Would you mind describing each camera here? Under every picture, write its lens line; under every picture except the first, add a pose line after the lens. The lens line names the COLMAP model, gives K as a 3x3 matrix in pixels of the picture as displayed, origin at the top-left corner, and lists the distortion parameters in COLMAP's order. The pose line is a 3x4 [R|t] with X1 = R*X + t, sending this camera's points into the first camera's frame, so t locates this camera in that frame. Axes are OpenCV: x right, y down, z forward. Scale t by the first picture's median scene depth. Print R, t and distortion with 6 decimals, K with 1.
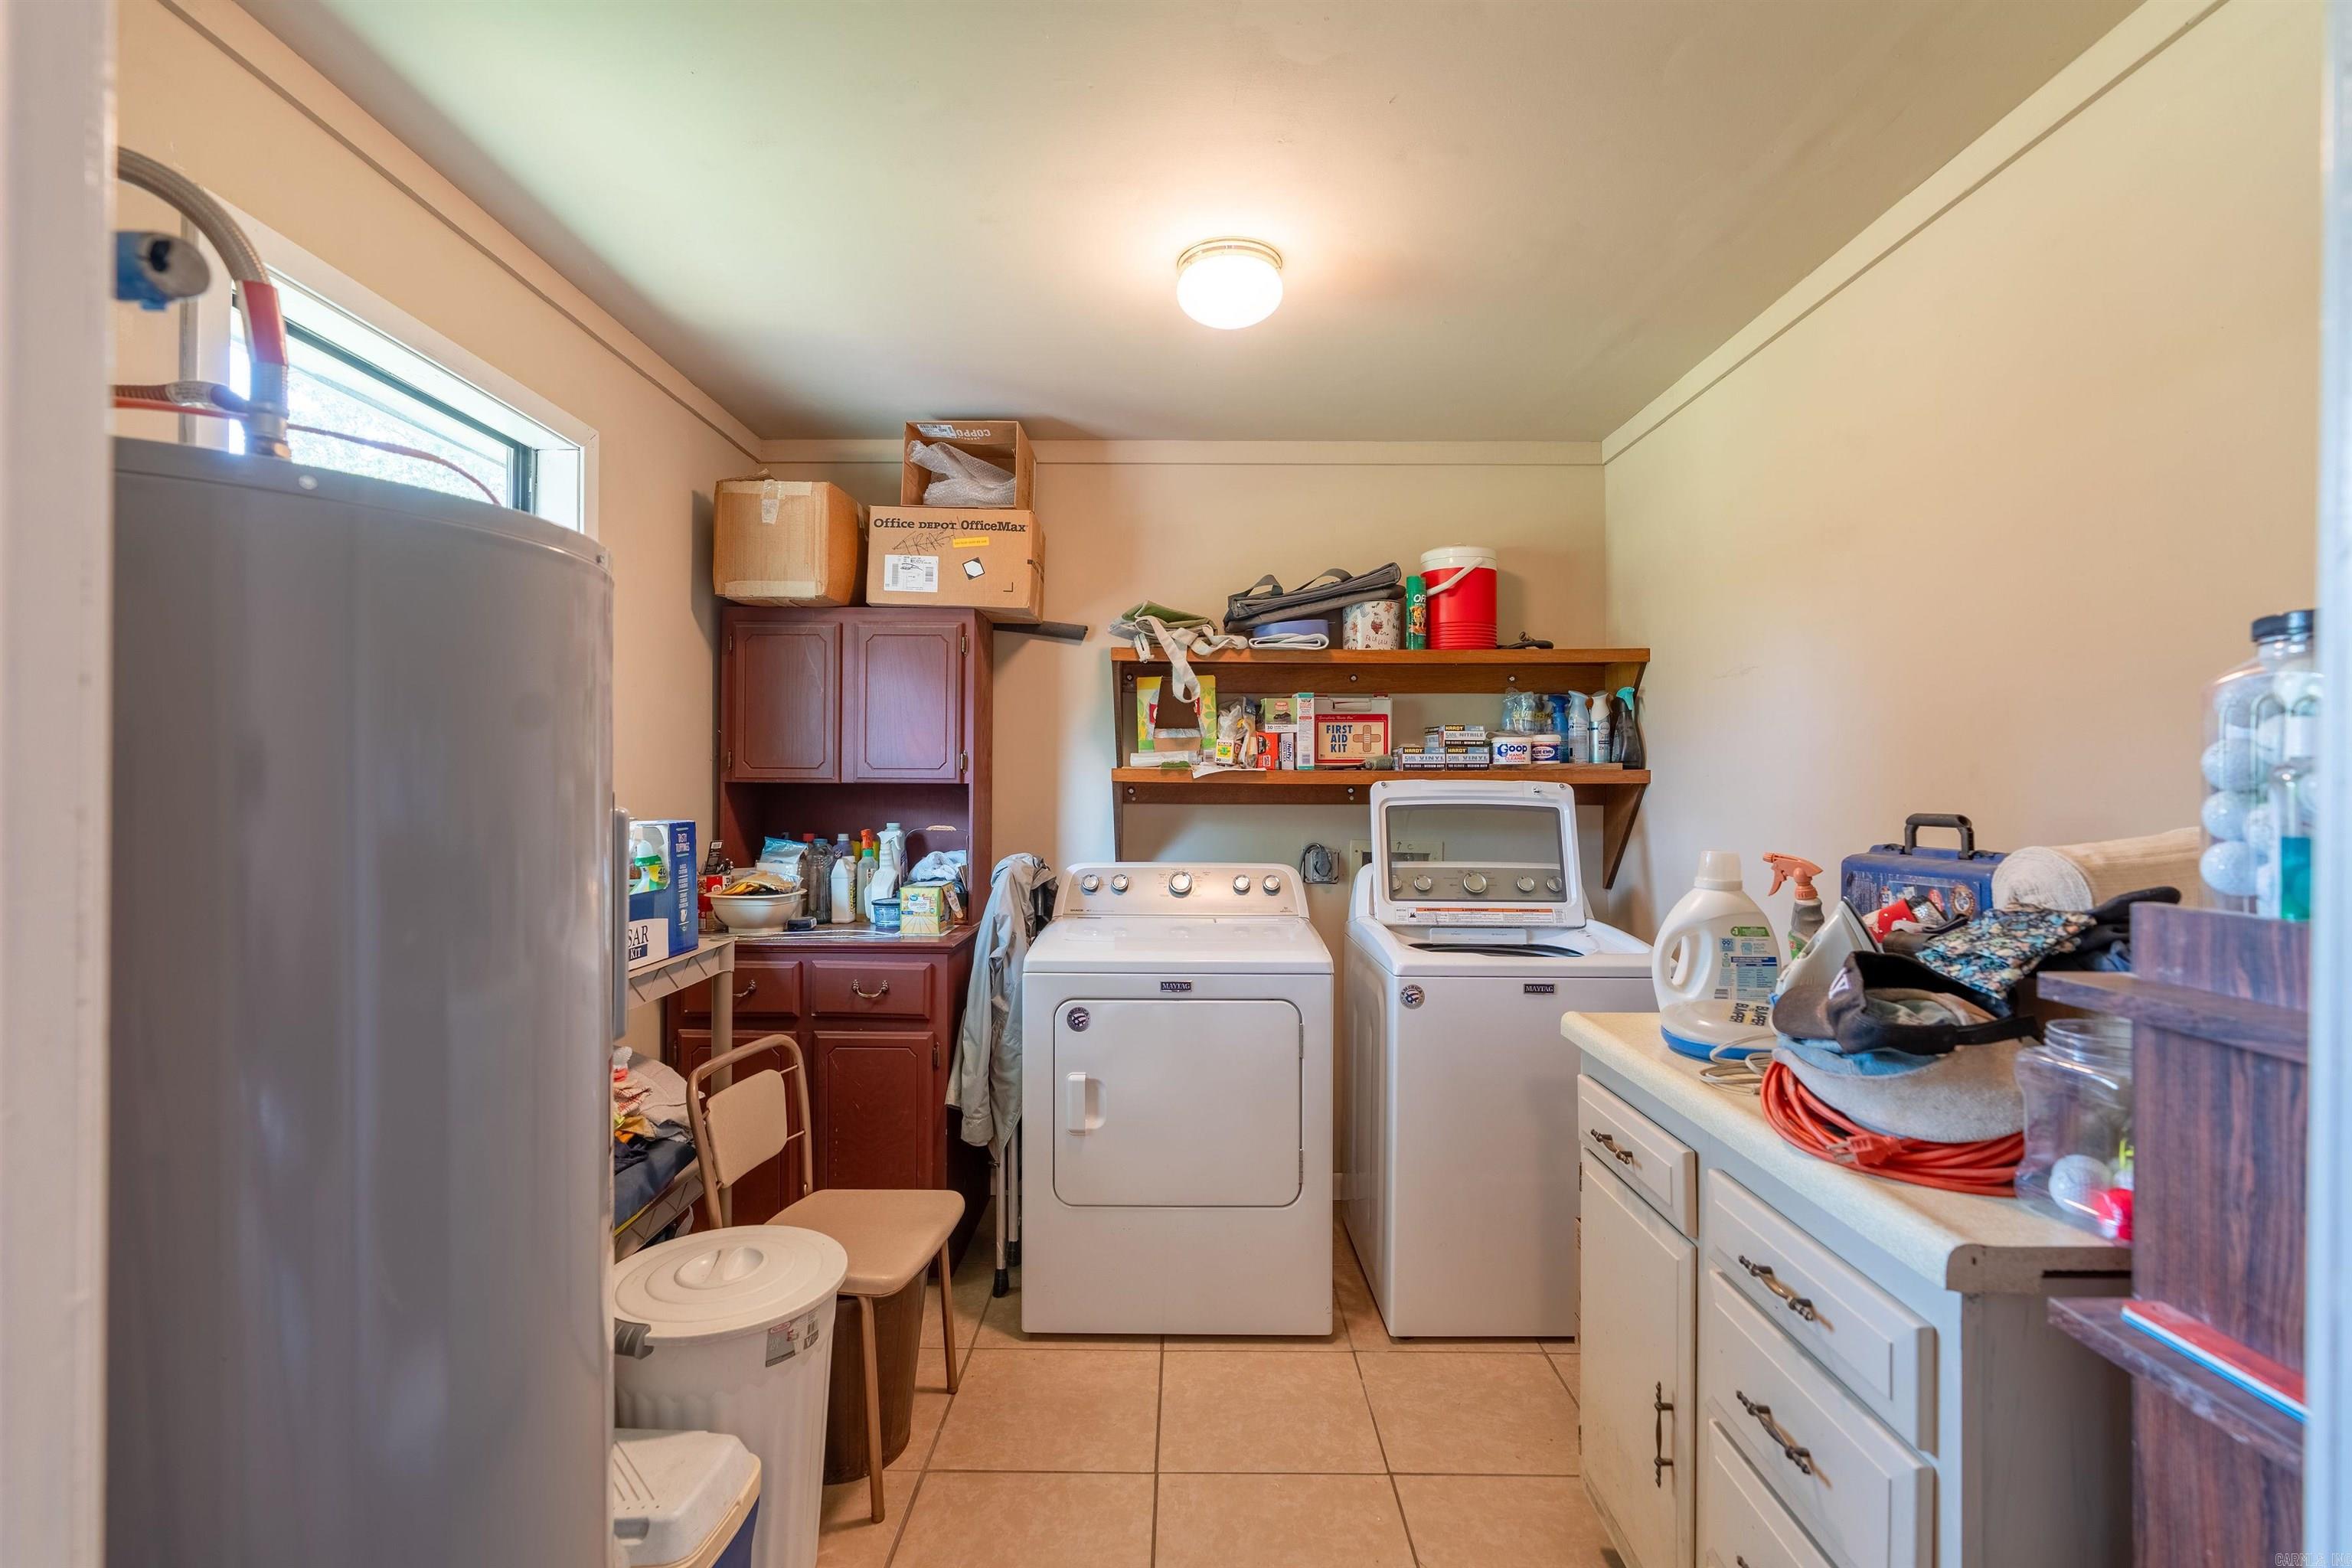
lens RADIAL K [[1052.5, 0, 1176.0], [0, 1052.5, 789.8], [0, 0, 1]] dist [-0.001725, 0.000297]
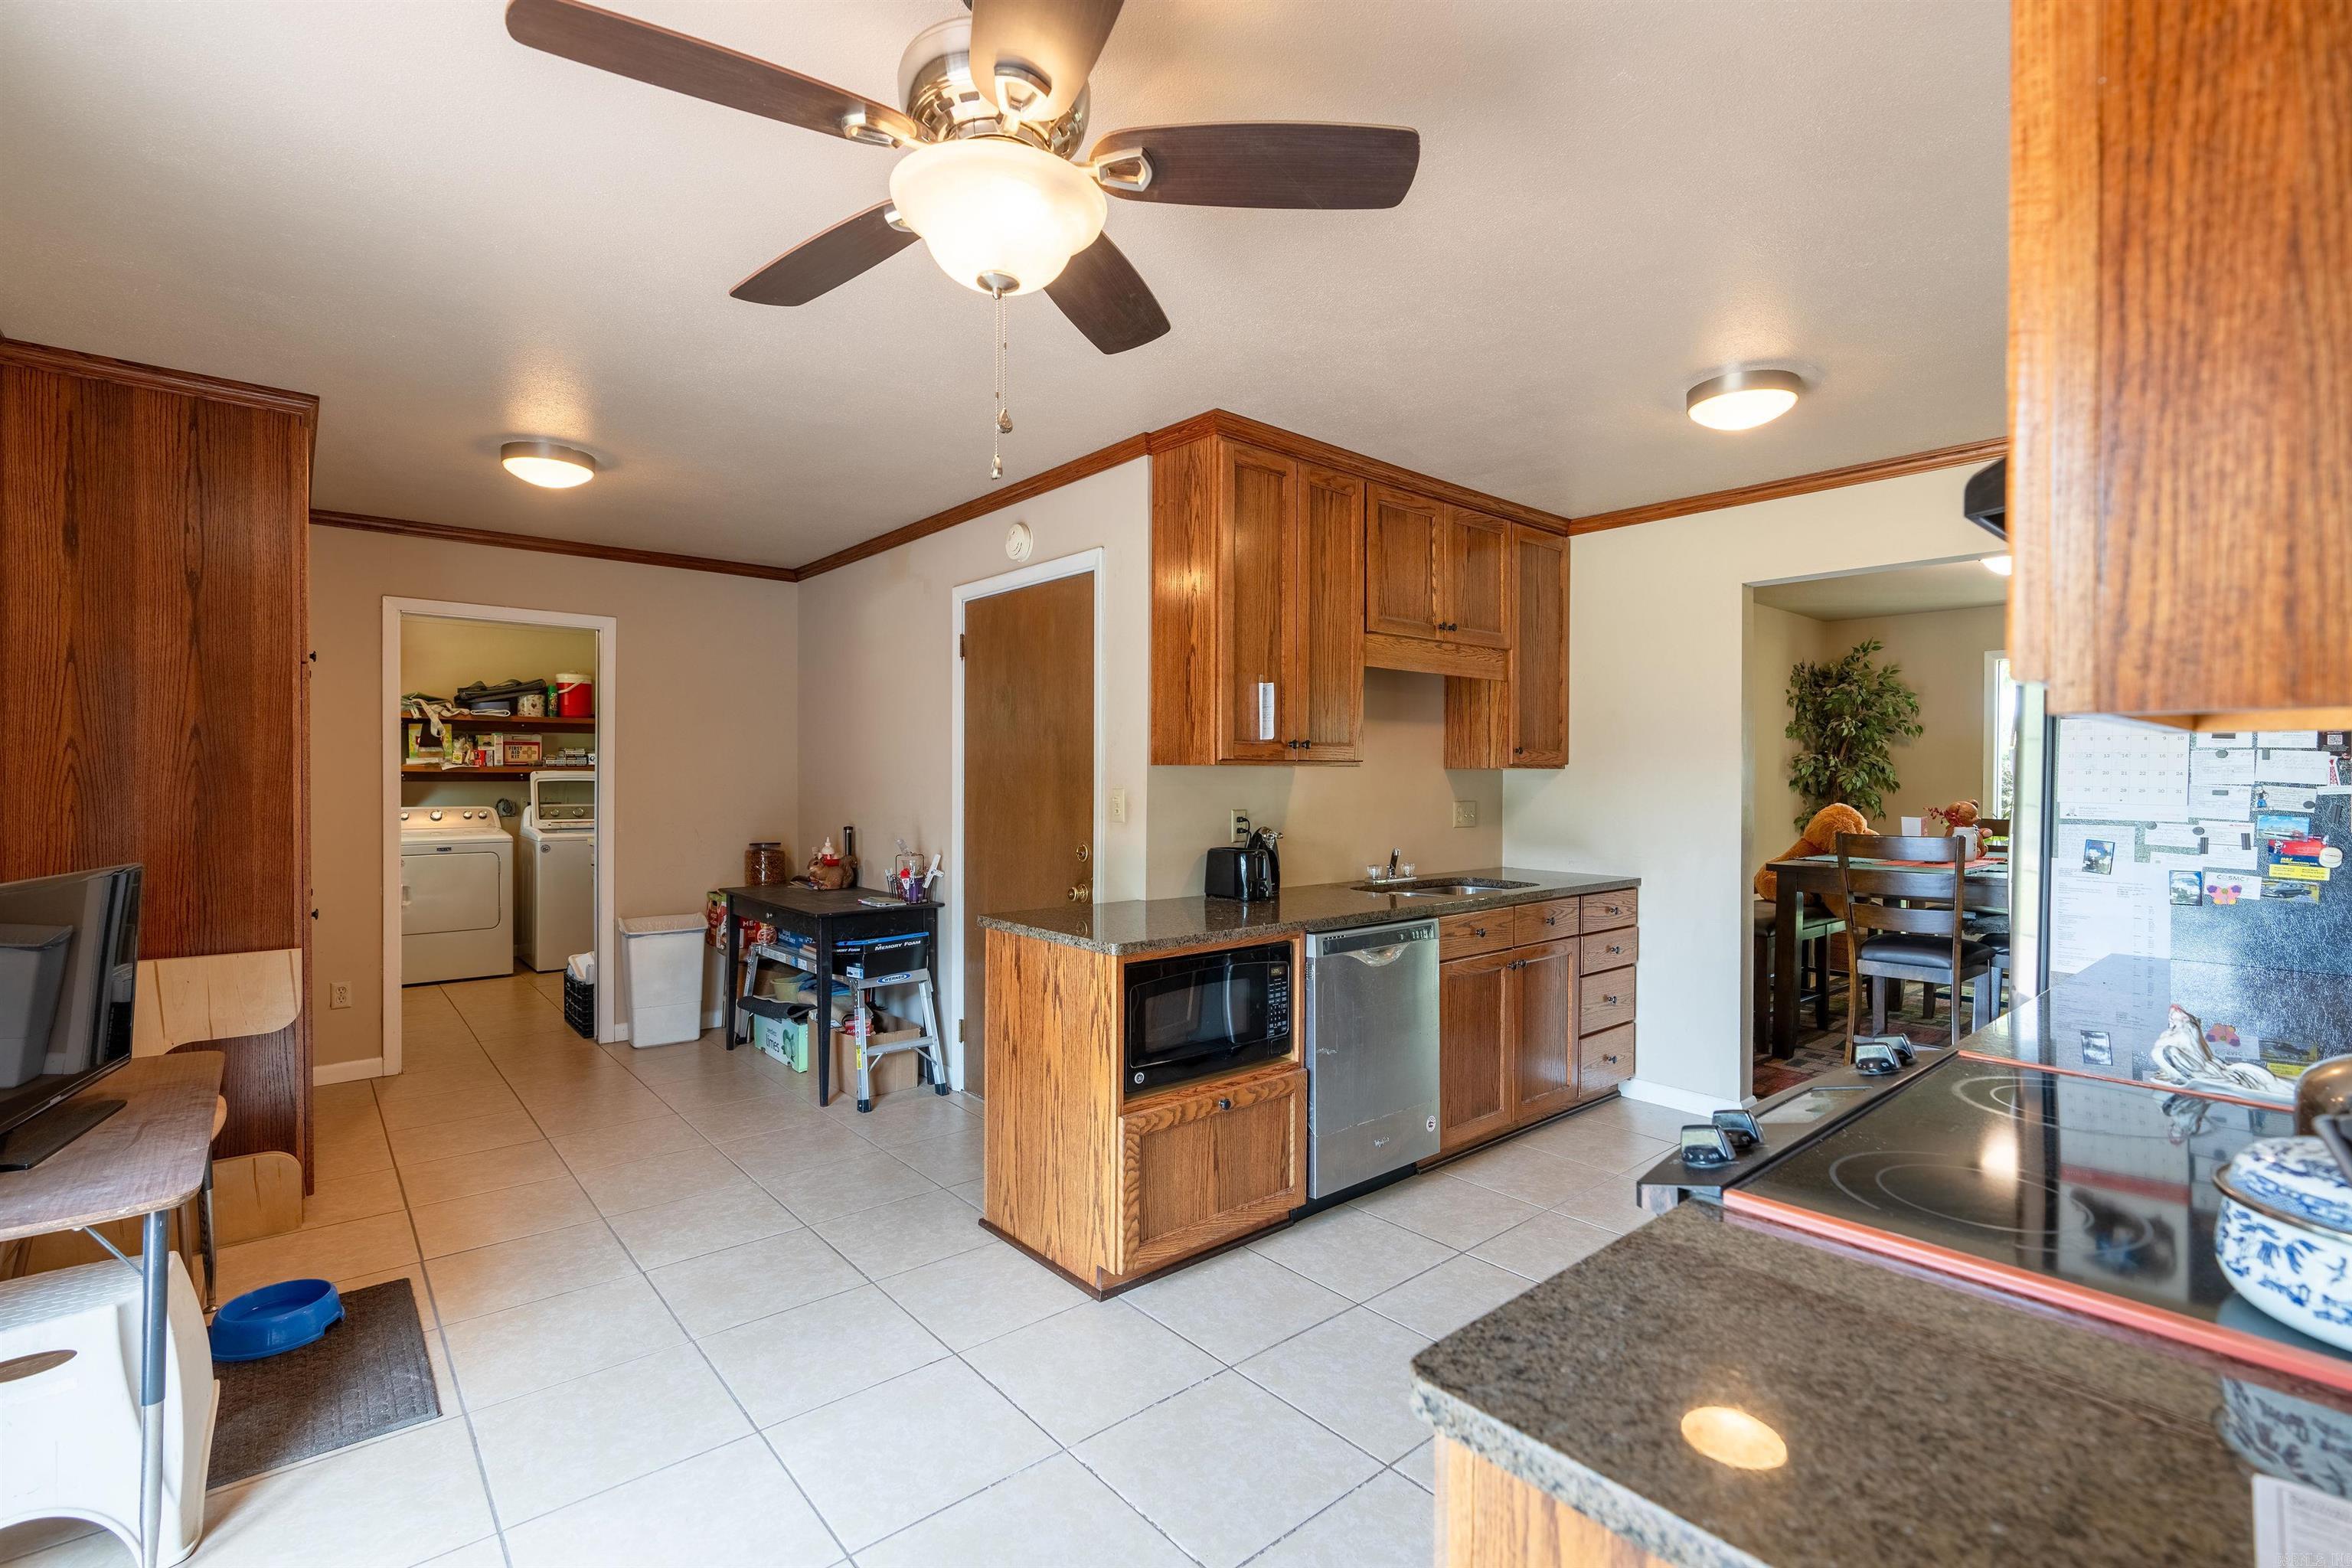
lens RADIAL K [[1052.5, 0, 1169.7], [0, 1052.5, 783.6], [0, 0, 1]] dist [-0.001725, 0.000297]
pose [[0.757980, -0.003359, 0.652269, -0.271792], [-0.003978, 0.999944, 0.009773, -0.009441], [-0.652266, -0.010002, 0.757924, -1.746972]]
